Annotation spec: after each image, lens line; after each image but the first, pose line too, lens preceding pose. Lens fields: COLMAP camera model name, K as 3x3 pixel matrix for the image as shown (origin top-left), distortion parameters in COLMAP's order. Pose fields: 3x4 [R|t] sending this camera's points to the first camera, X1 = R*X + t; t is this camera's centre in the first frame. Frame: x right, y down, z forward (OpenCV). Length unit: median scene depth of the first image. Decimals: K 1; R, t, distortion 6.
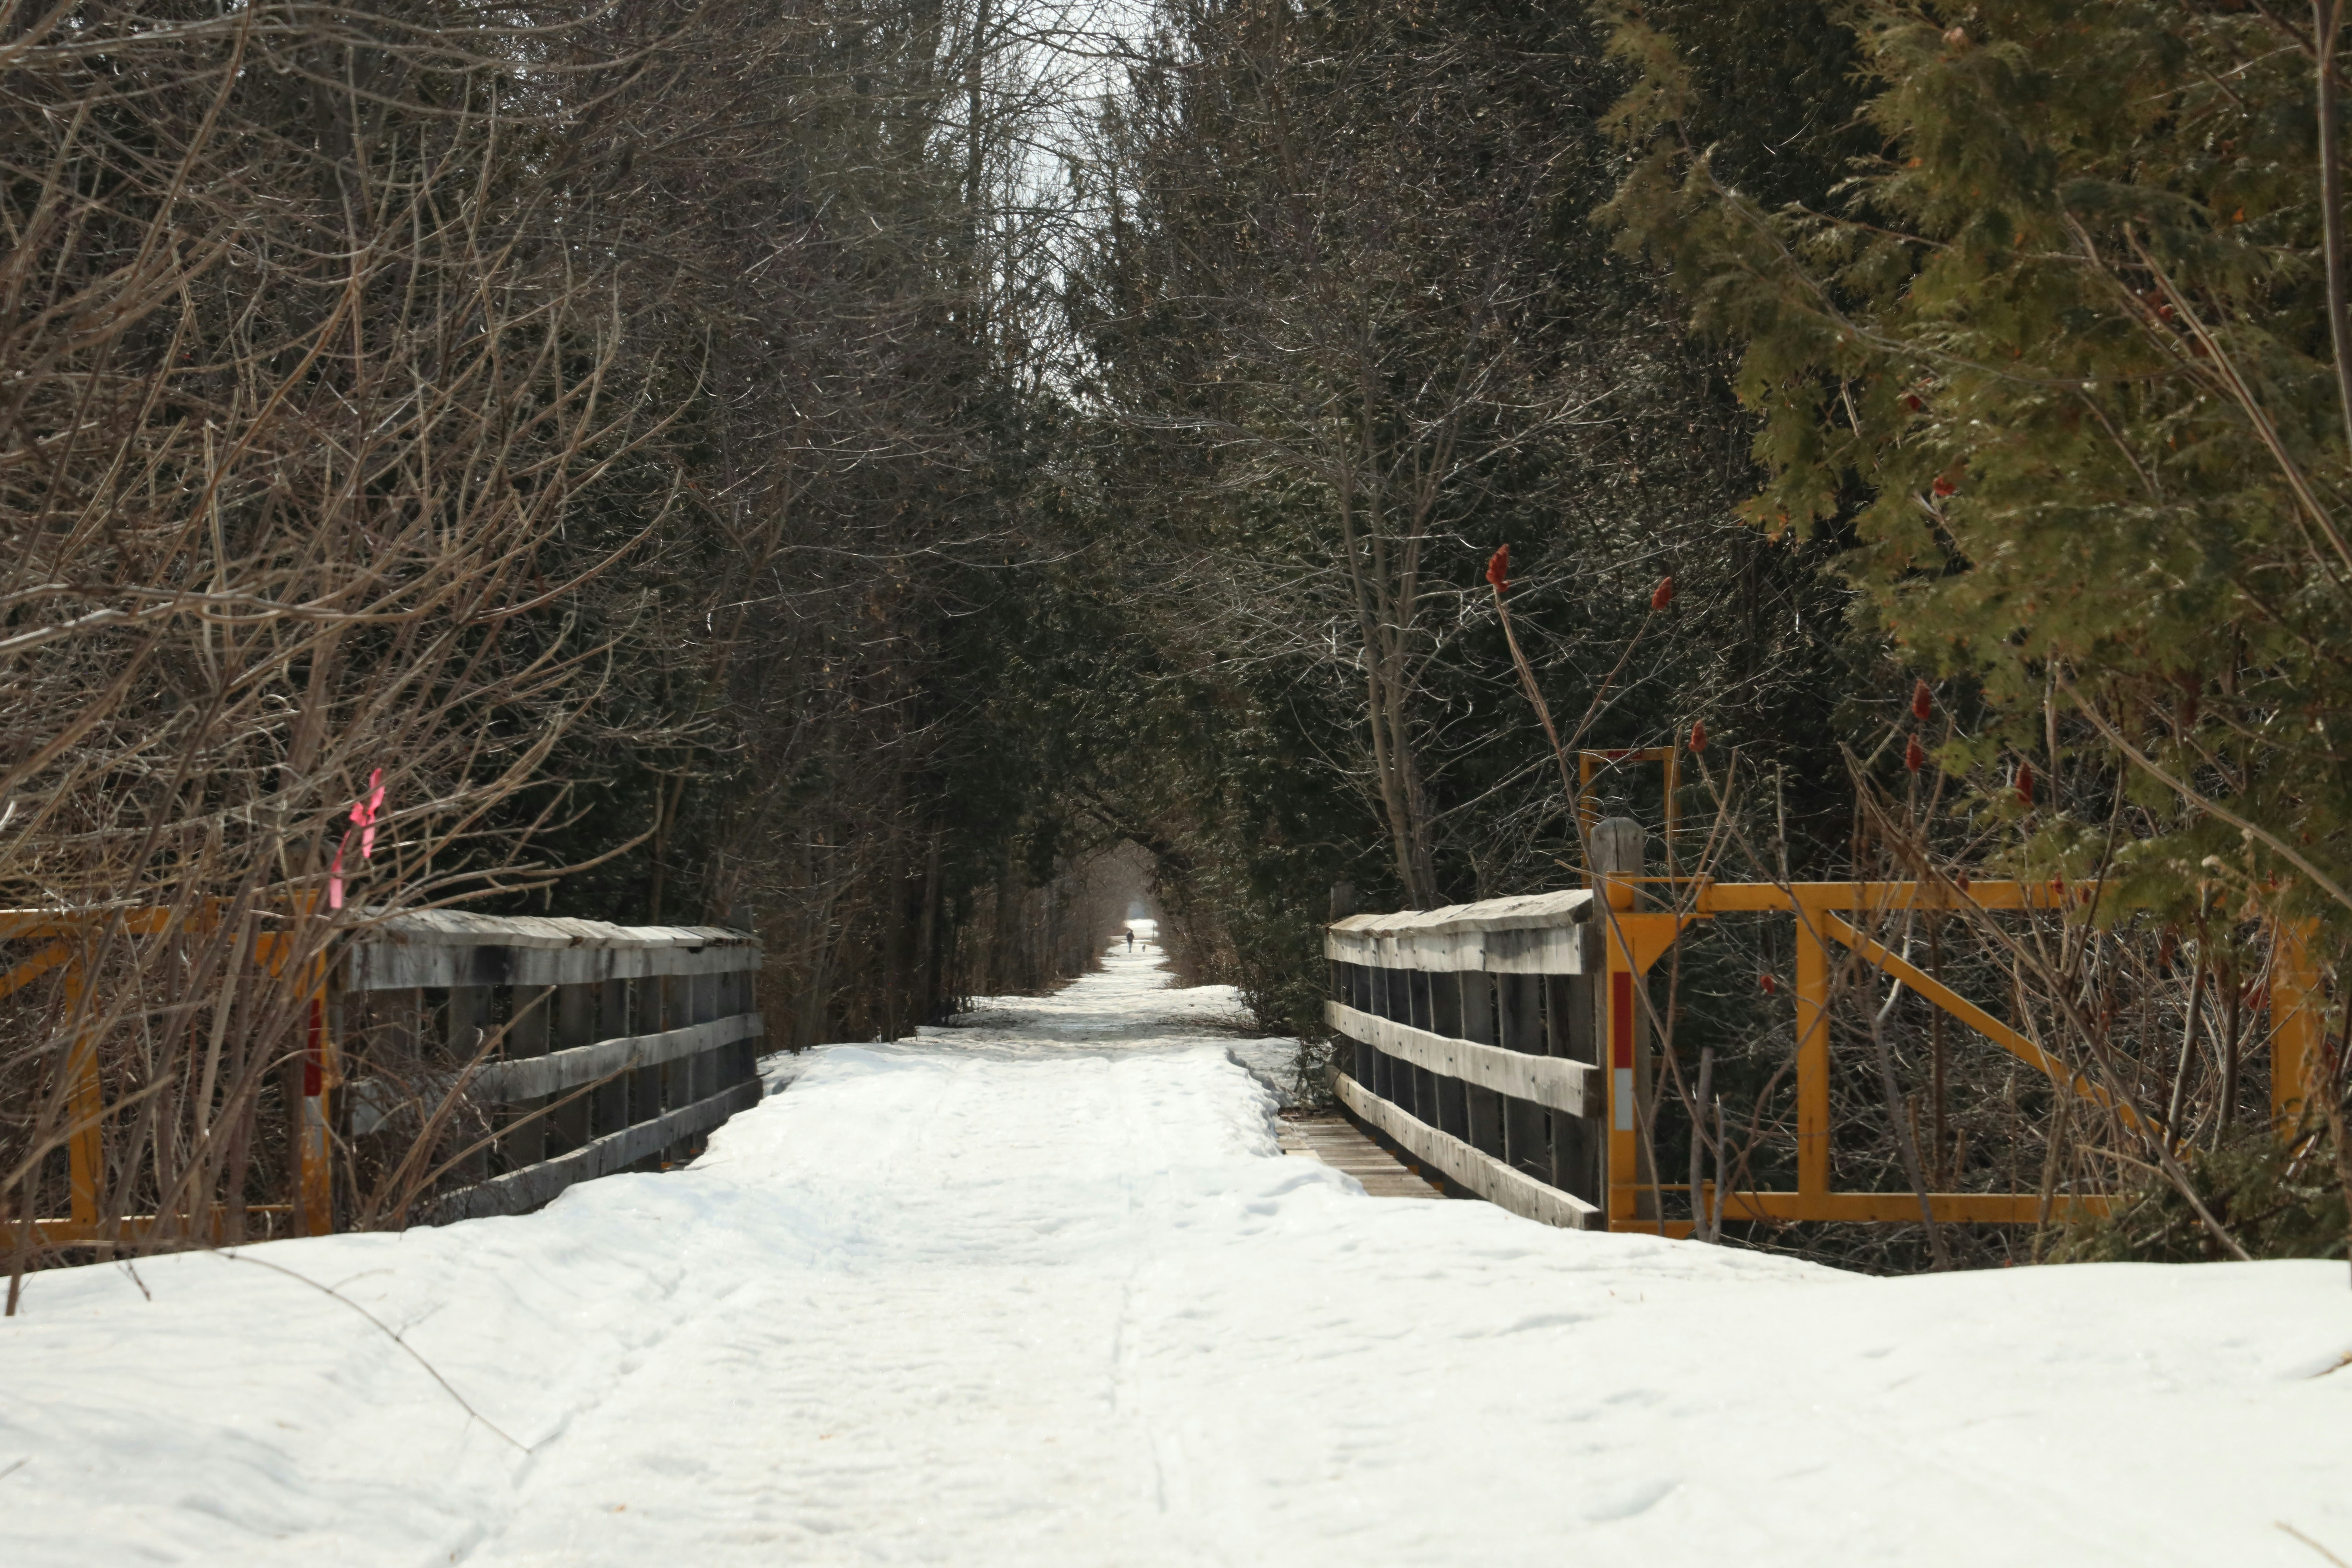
lens RADIAL K [[6222.1, 0, 1177.0], [0, 6222.1, 784.4], [0, 0, 1]] dist [0.564854, -0.244046]
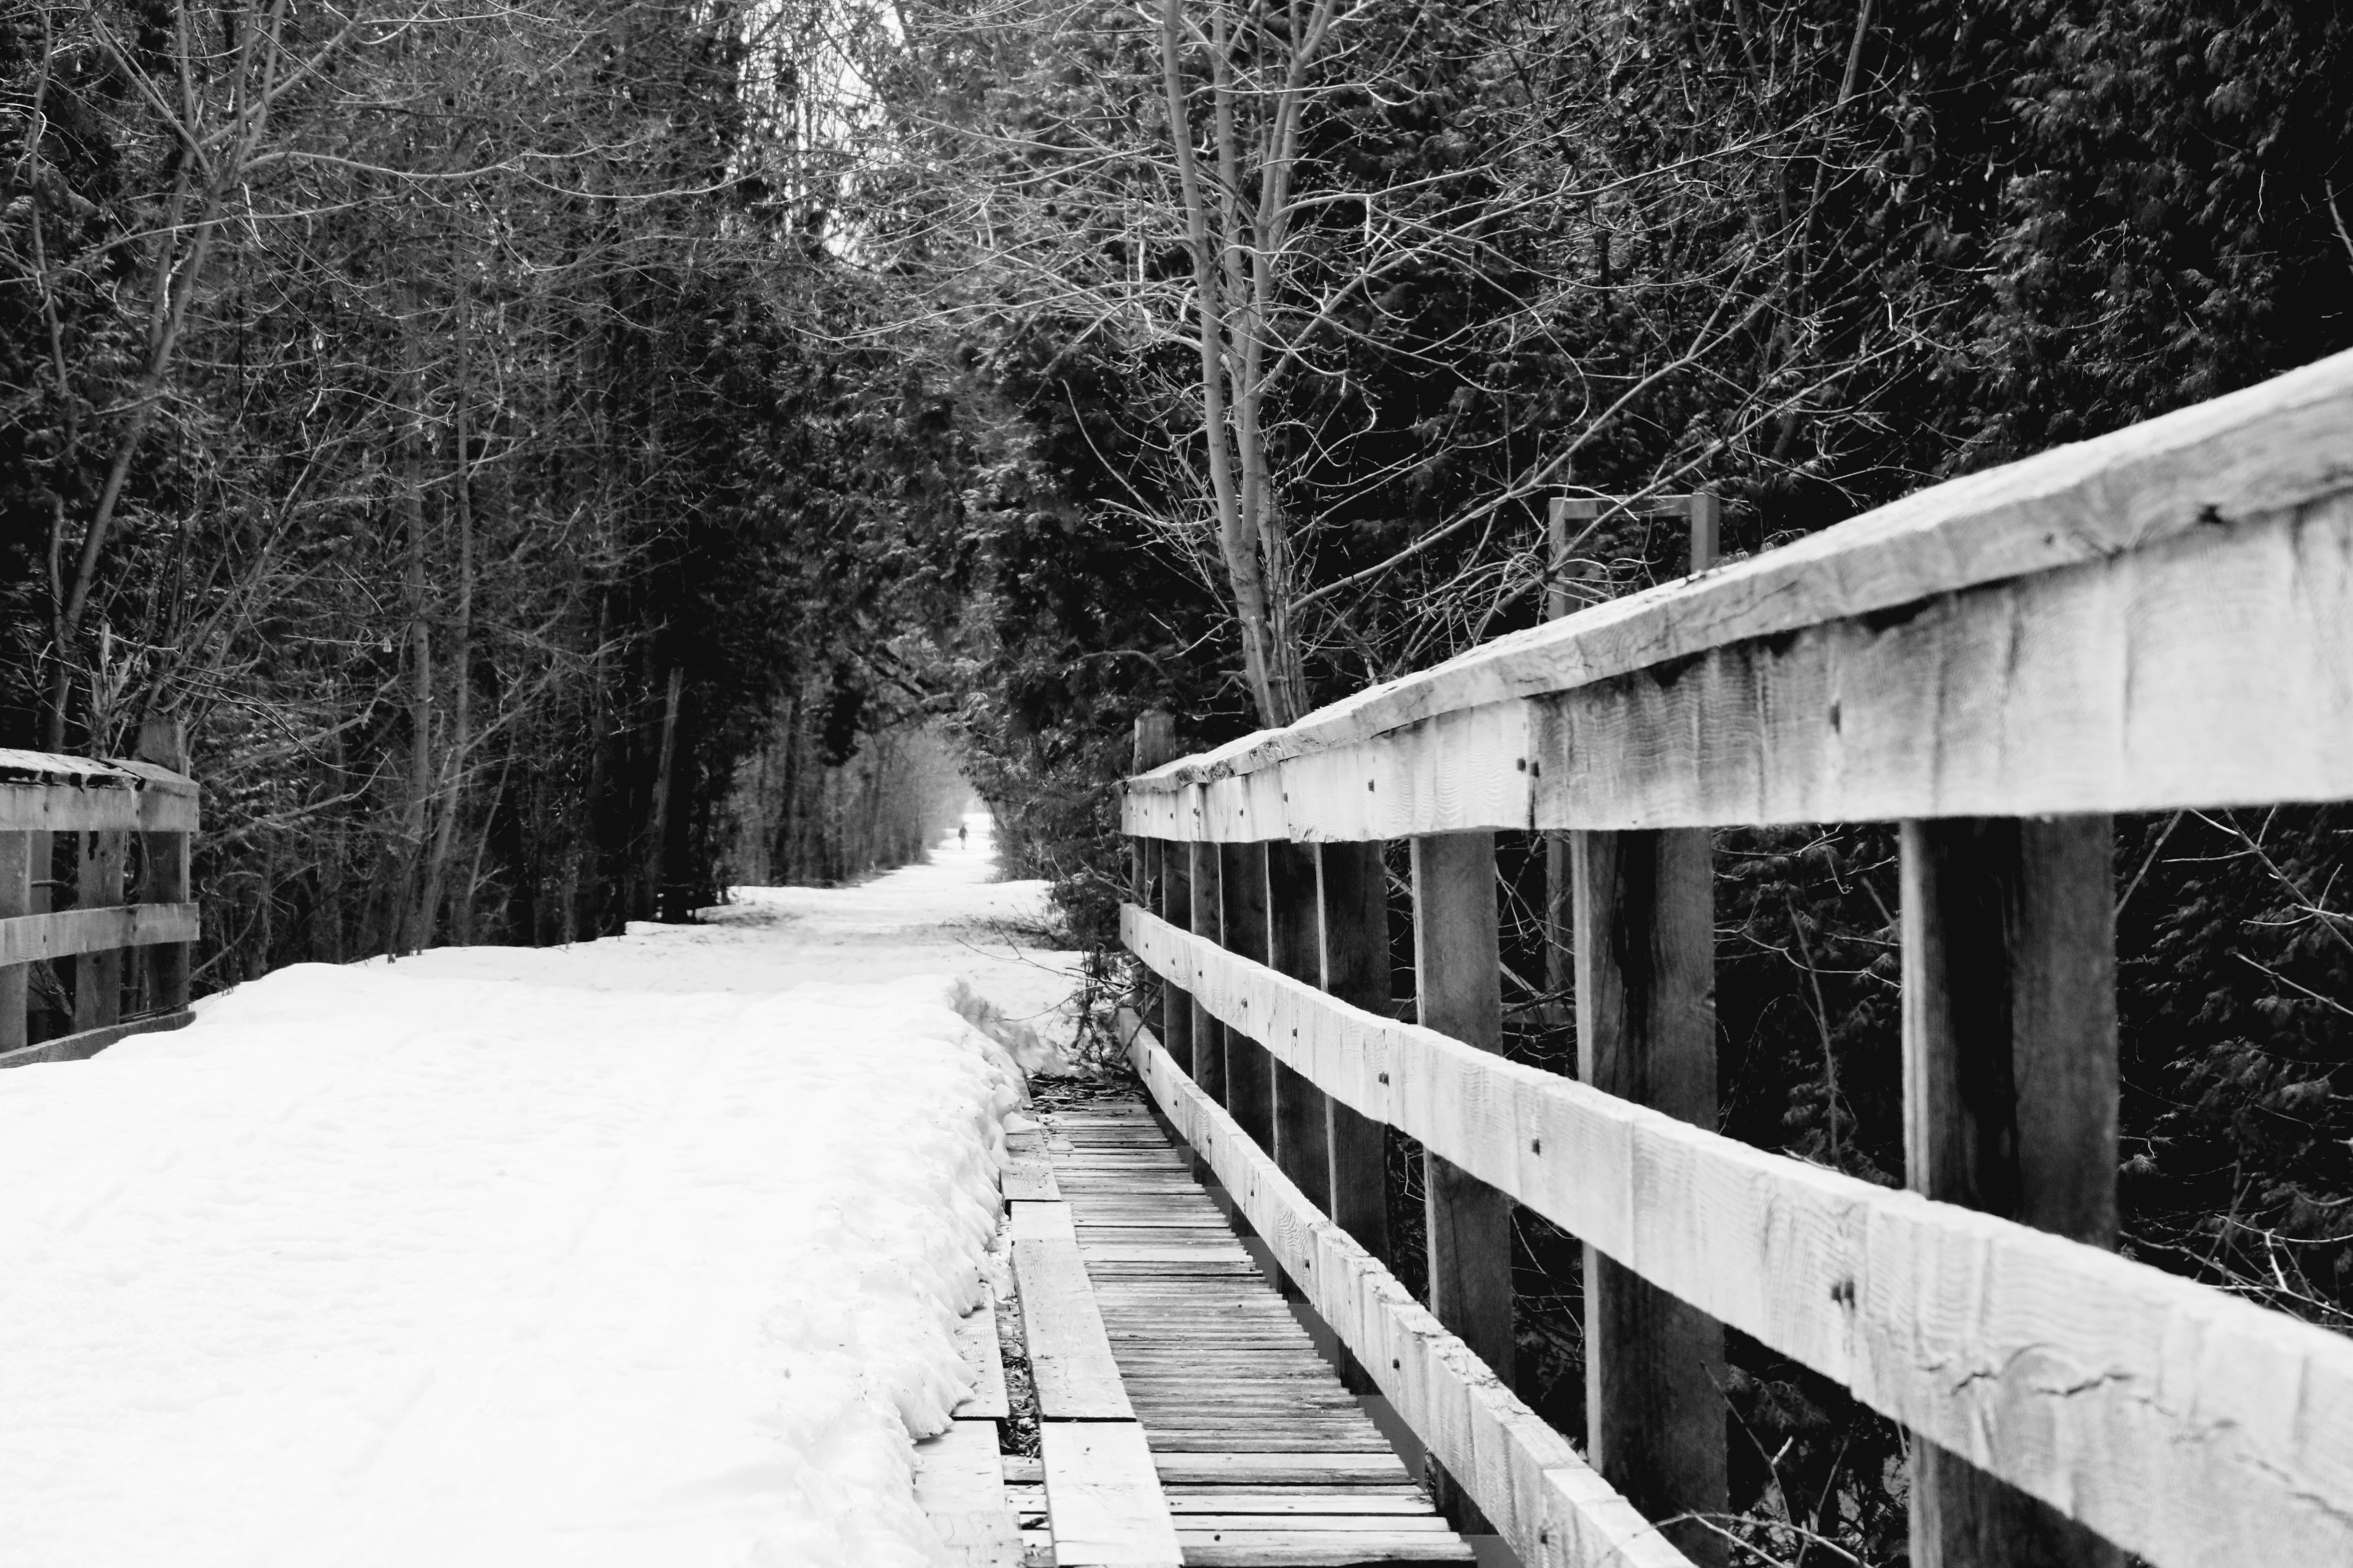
lens RADIAL K [[6223.9, 0, 1177.5], [0, 6223.9, 784.4], [0, 0, 1]] dist [0.564854, -0.244046]
pose [[0.999419, 0.022689, 0.025422, 0.014300], [-0.023105, 0.999602, 0.016197, 0.013777], [-0.025044, -0.016775, 0.999546, 0.412266]]
